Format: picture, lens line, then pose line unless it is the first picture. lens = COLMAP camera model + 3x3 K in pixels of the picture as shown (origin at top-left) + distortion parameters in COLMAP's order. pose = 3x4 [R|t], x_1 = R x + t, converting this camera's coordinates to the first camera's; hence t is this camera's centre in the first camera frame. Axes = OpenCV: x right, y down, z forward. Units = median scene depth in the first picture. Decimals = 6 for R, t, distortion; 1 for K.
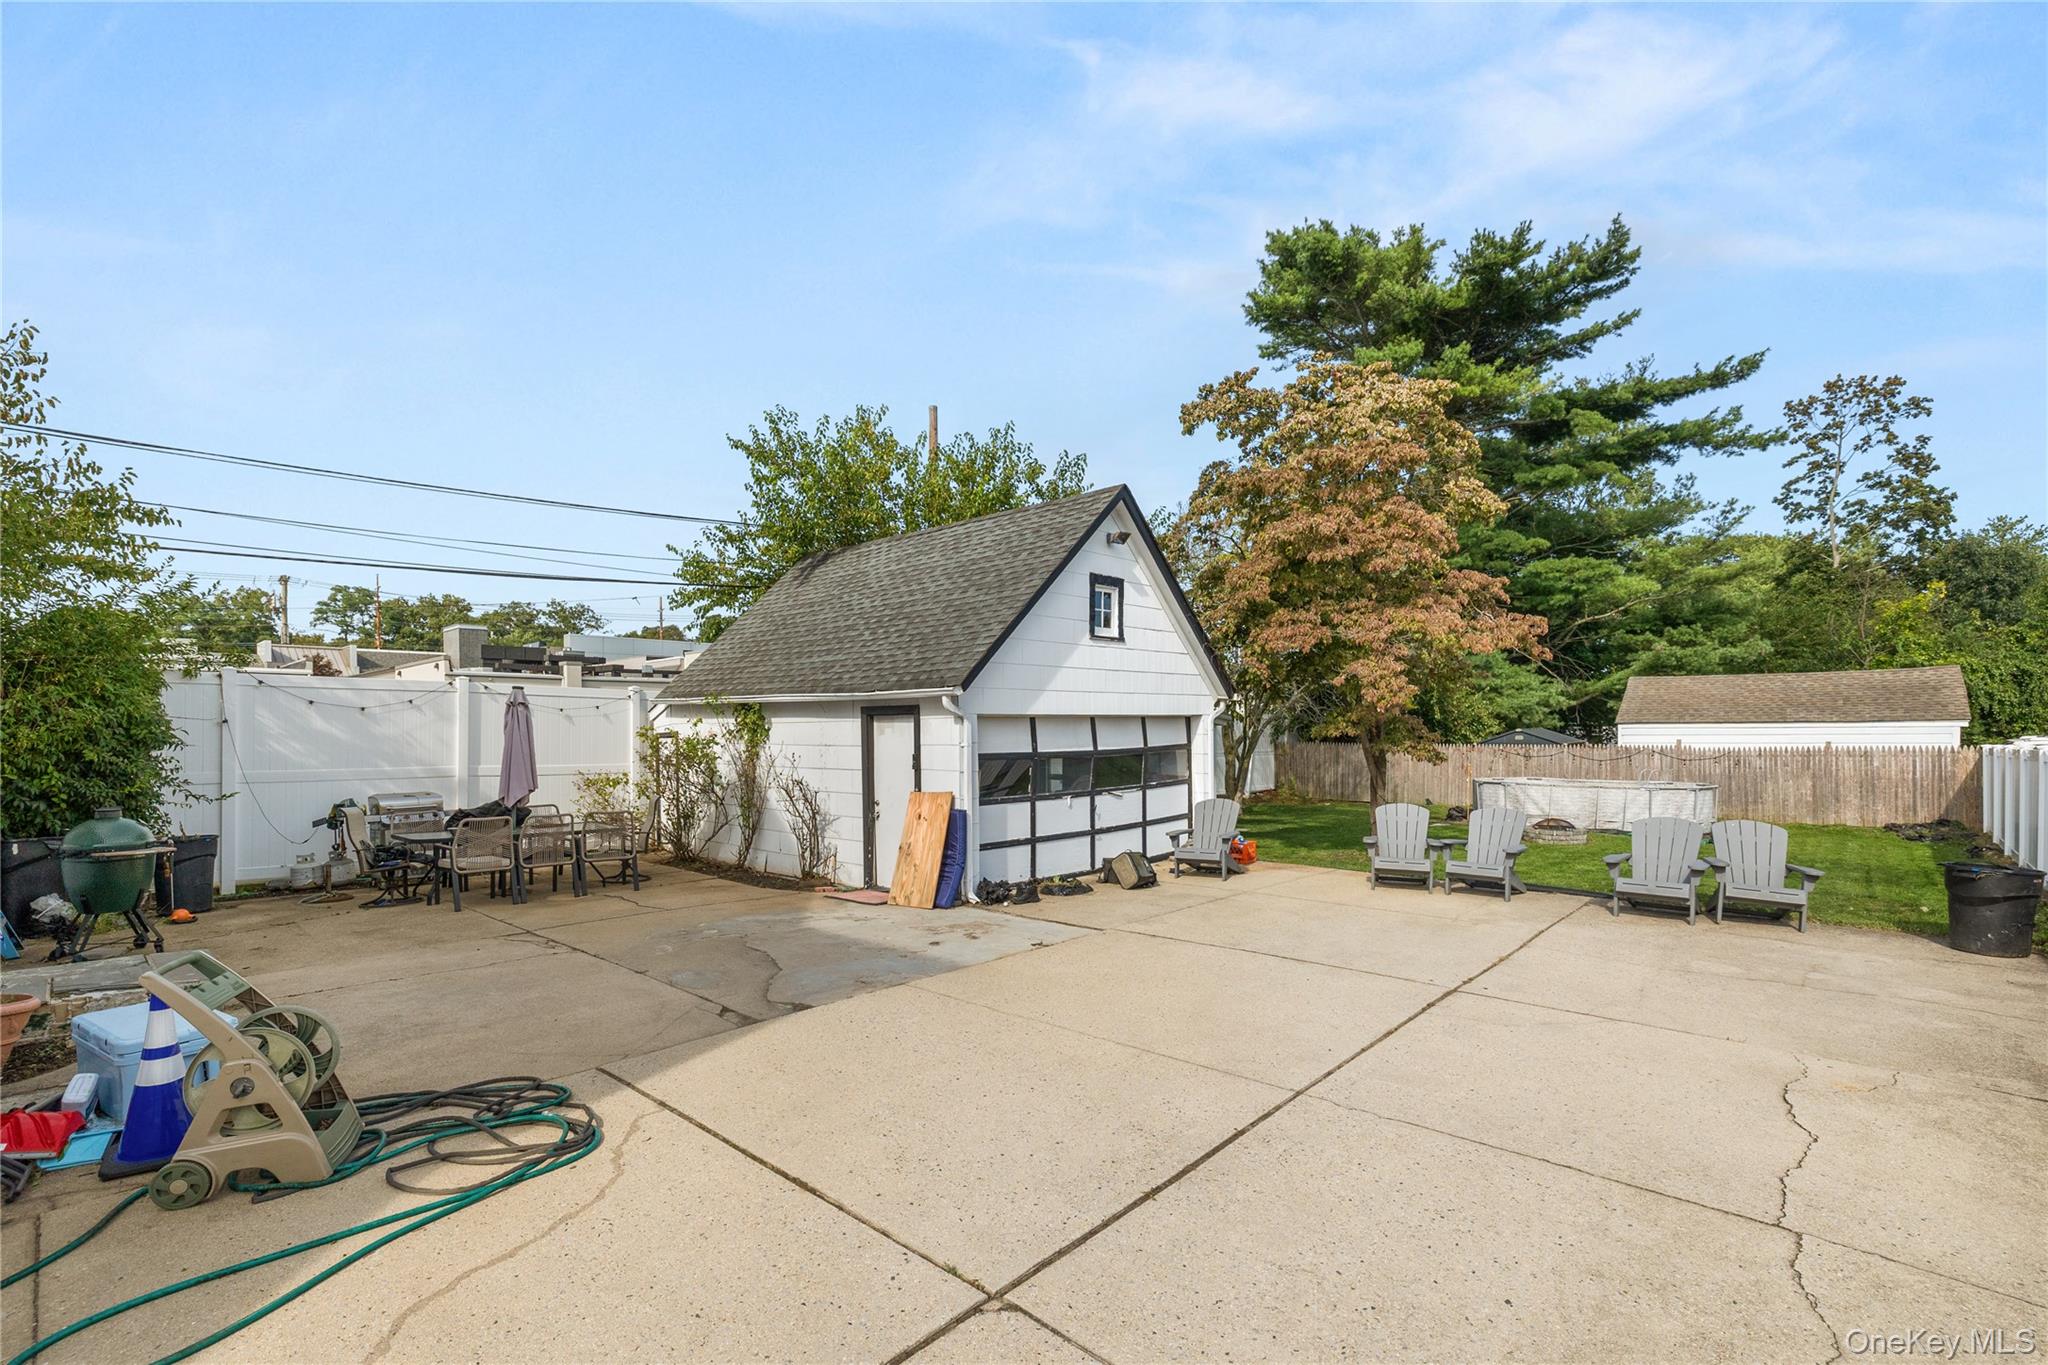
lens RADIAL K [[870.7, 0, 1038.1], [0, 870.7, 758.6], [0, 0, 1]] dist [0.003506, 0.000338]
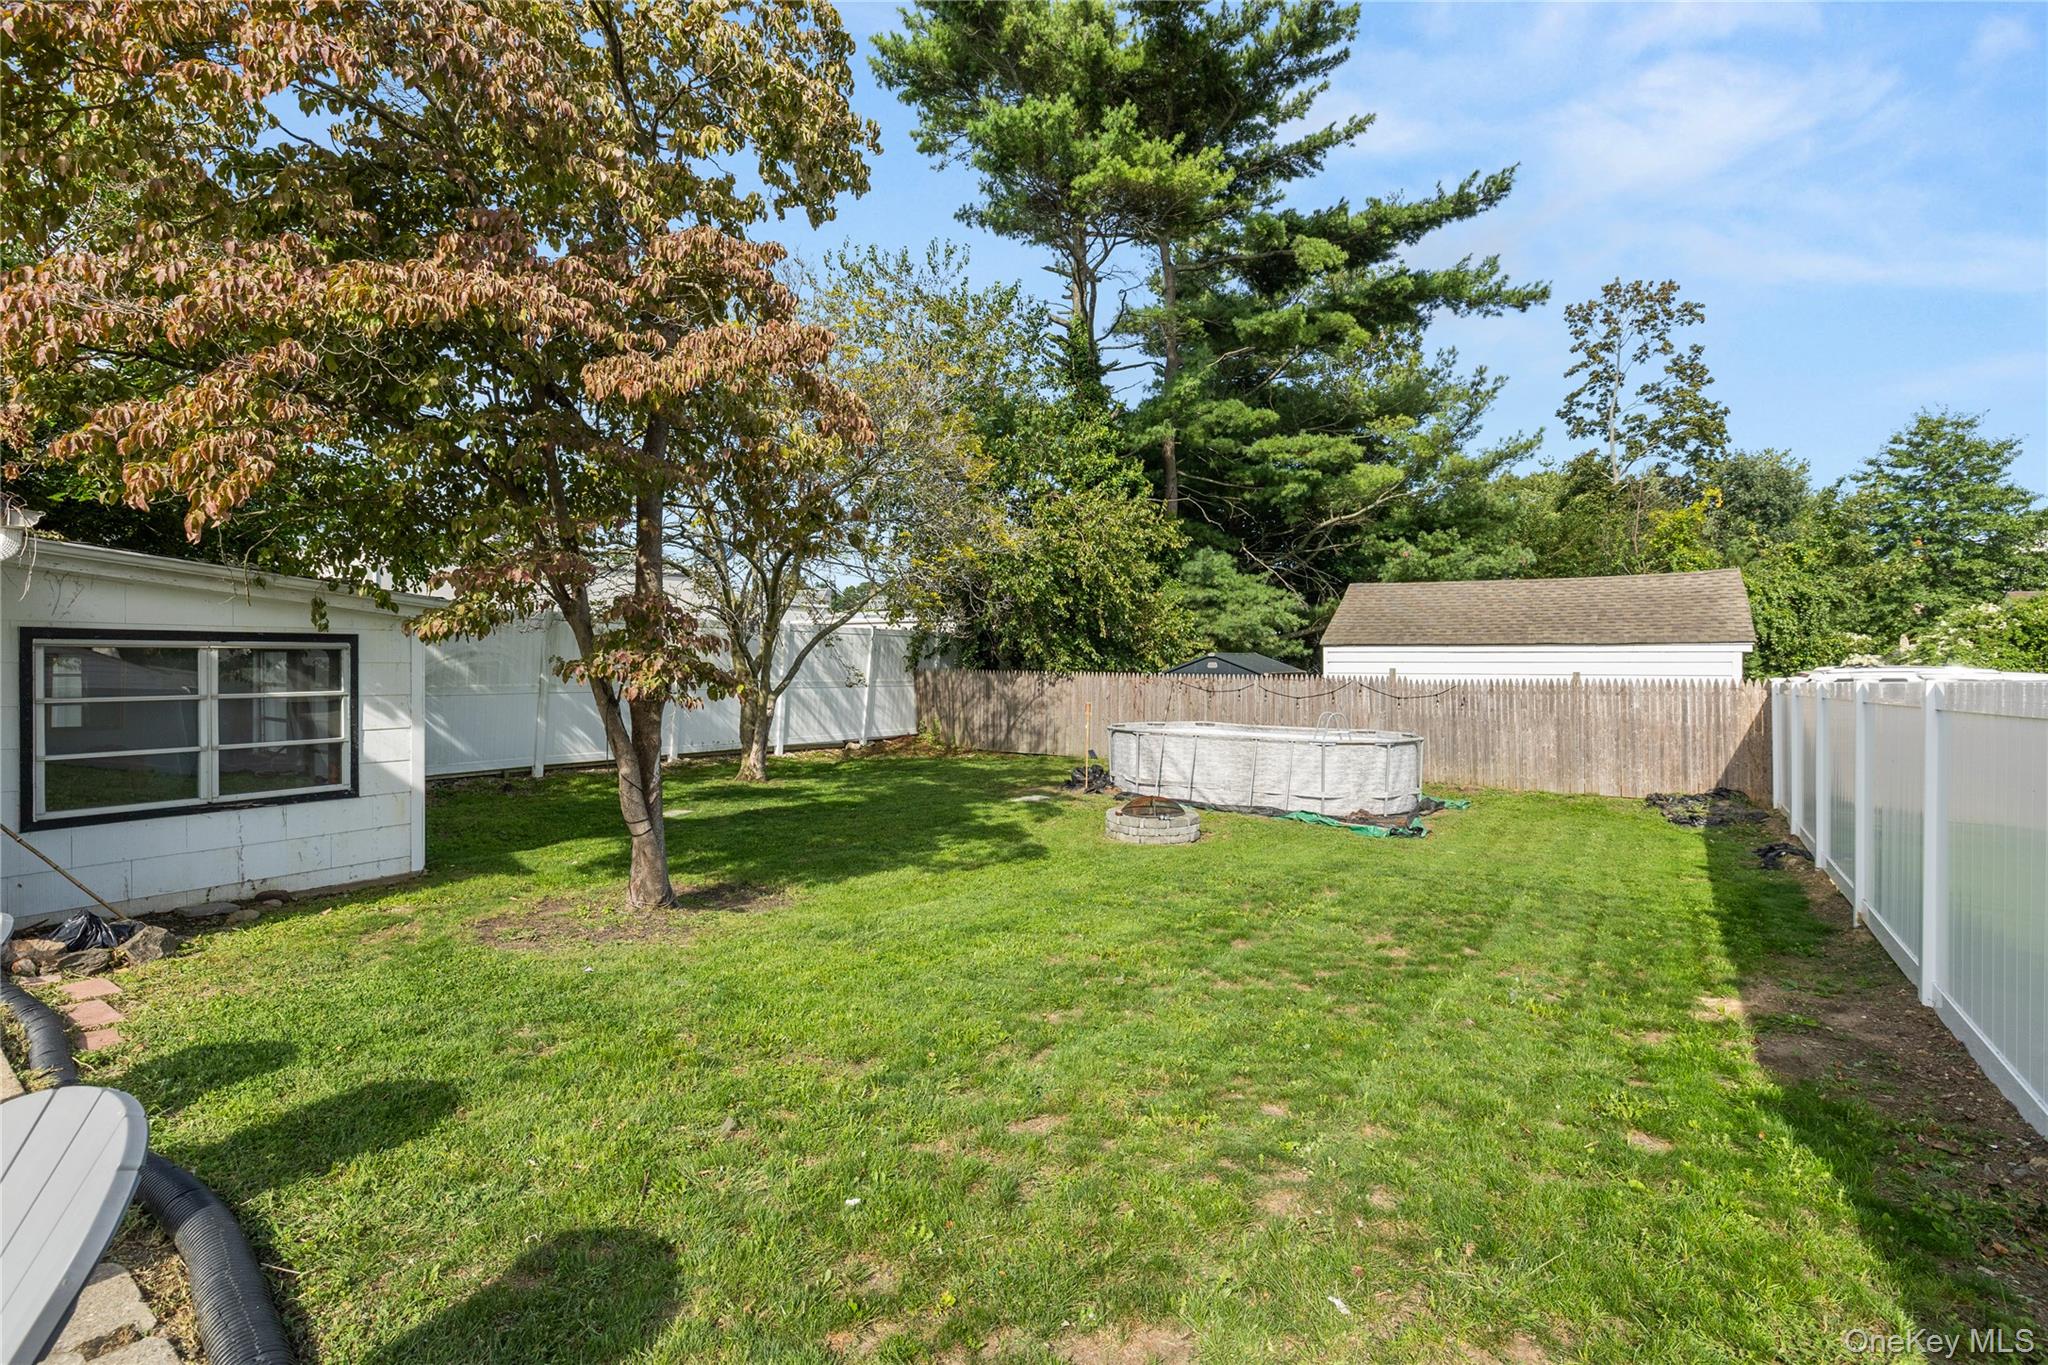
lens RADIAL K [[934.2, 0, 1018.8], [0, 934.2, 668.5], [0, 0, 1]] dist [0.001355, -0.001138]
pose [[0.987262, 0.012616, 0.158600, 0.230324], [-0.008735, 0.999646, -0.025140, -0.000043], [-0.158861, 0.023434, 0.987023, 0.223450]]
